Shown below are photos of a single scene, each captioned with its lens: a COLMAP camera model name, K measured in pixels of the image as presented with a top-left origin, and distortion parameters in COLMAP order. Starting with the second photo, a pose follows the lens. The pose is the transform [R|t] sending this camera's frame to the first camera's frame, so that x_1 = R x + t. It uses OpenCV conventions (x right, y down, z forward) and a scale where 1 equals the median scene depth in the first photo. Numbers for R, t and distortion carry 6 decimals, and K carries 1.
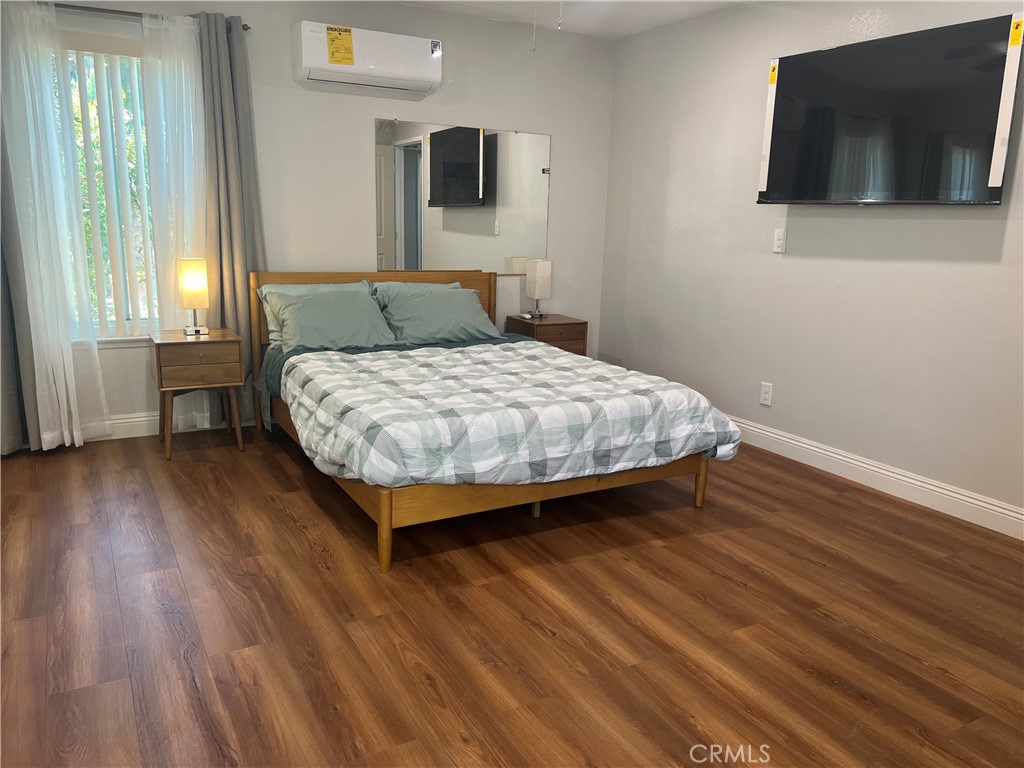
lens RADIAL K [[771.4, 0, 512.0], [0, 771.4, 384.0], [0, 0, 1]] dist [0.089489, -0.100021]
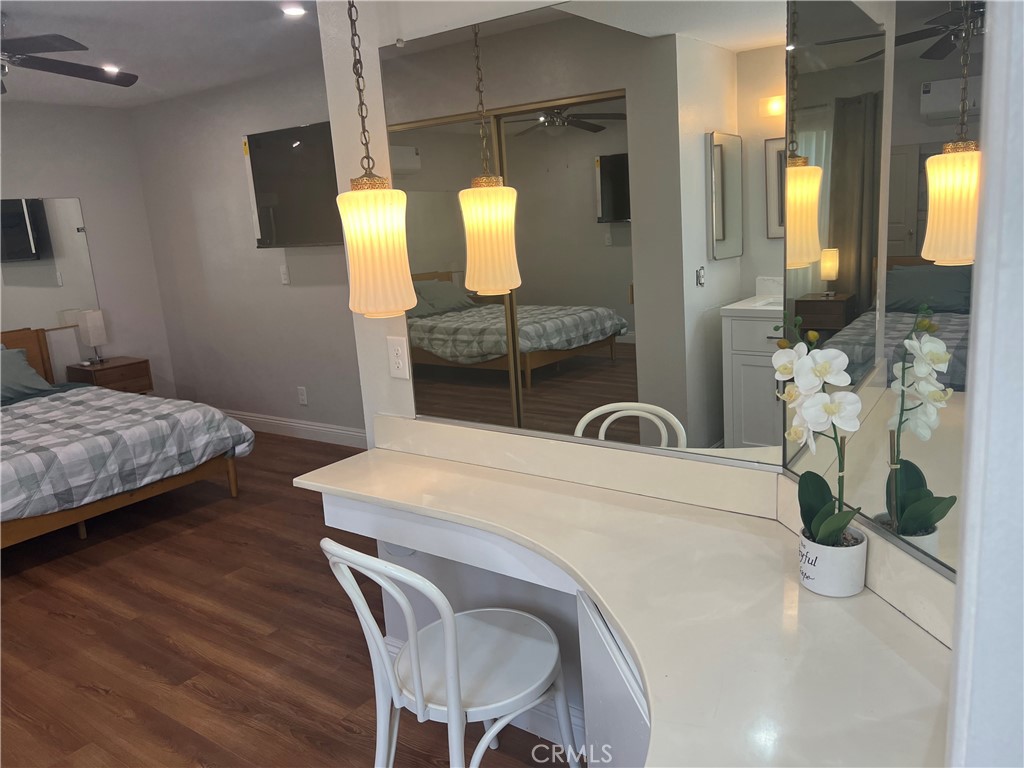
lens RADIAL K [[775.9, 0, 534.2], [0, 775.9, 381.5], [0, 0, 1]] dist [0.004584, -0.006285]
pose [[0.896470, -0.178068, 0.405751, 0.213888], [0.179935, 0.983095, 0.033890, 0.020414], [-0.404927, 0.042628, 0.913355, -0.386490]]
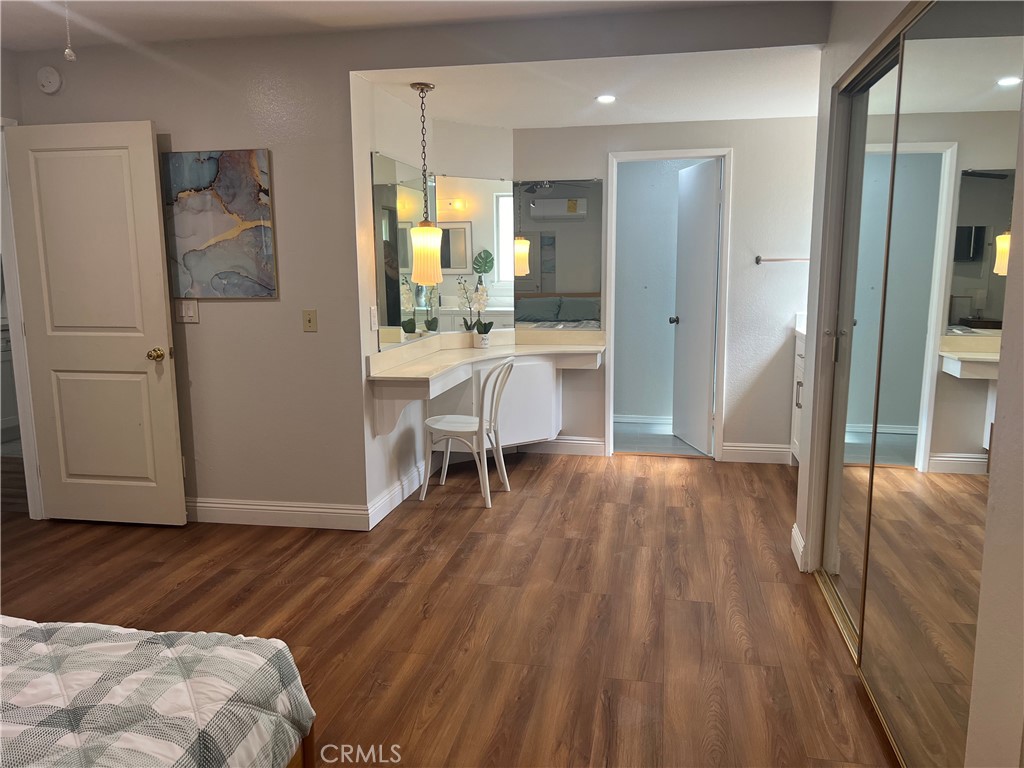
lens RADIAL K [[771.4, 0, 512.0], [0, 771.4, 384.0], [0, 0, 1]] dist [0.089489, -0.100021]
pose [[-0.757941, -0.125980, 0.640043, -0.590899], [0.125364, 0.934754, 0.332445, -0.287562], [-0.640164, 0.332212, -0.692695, 1.063631]]
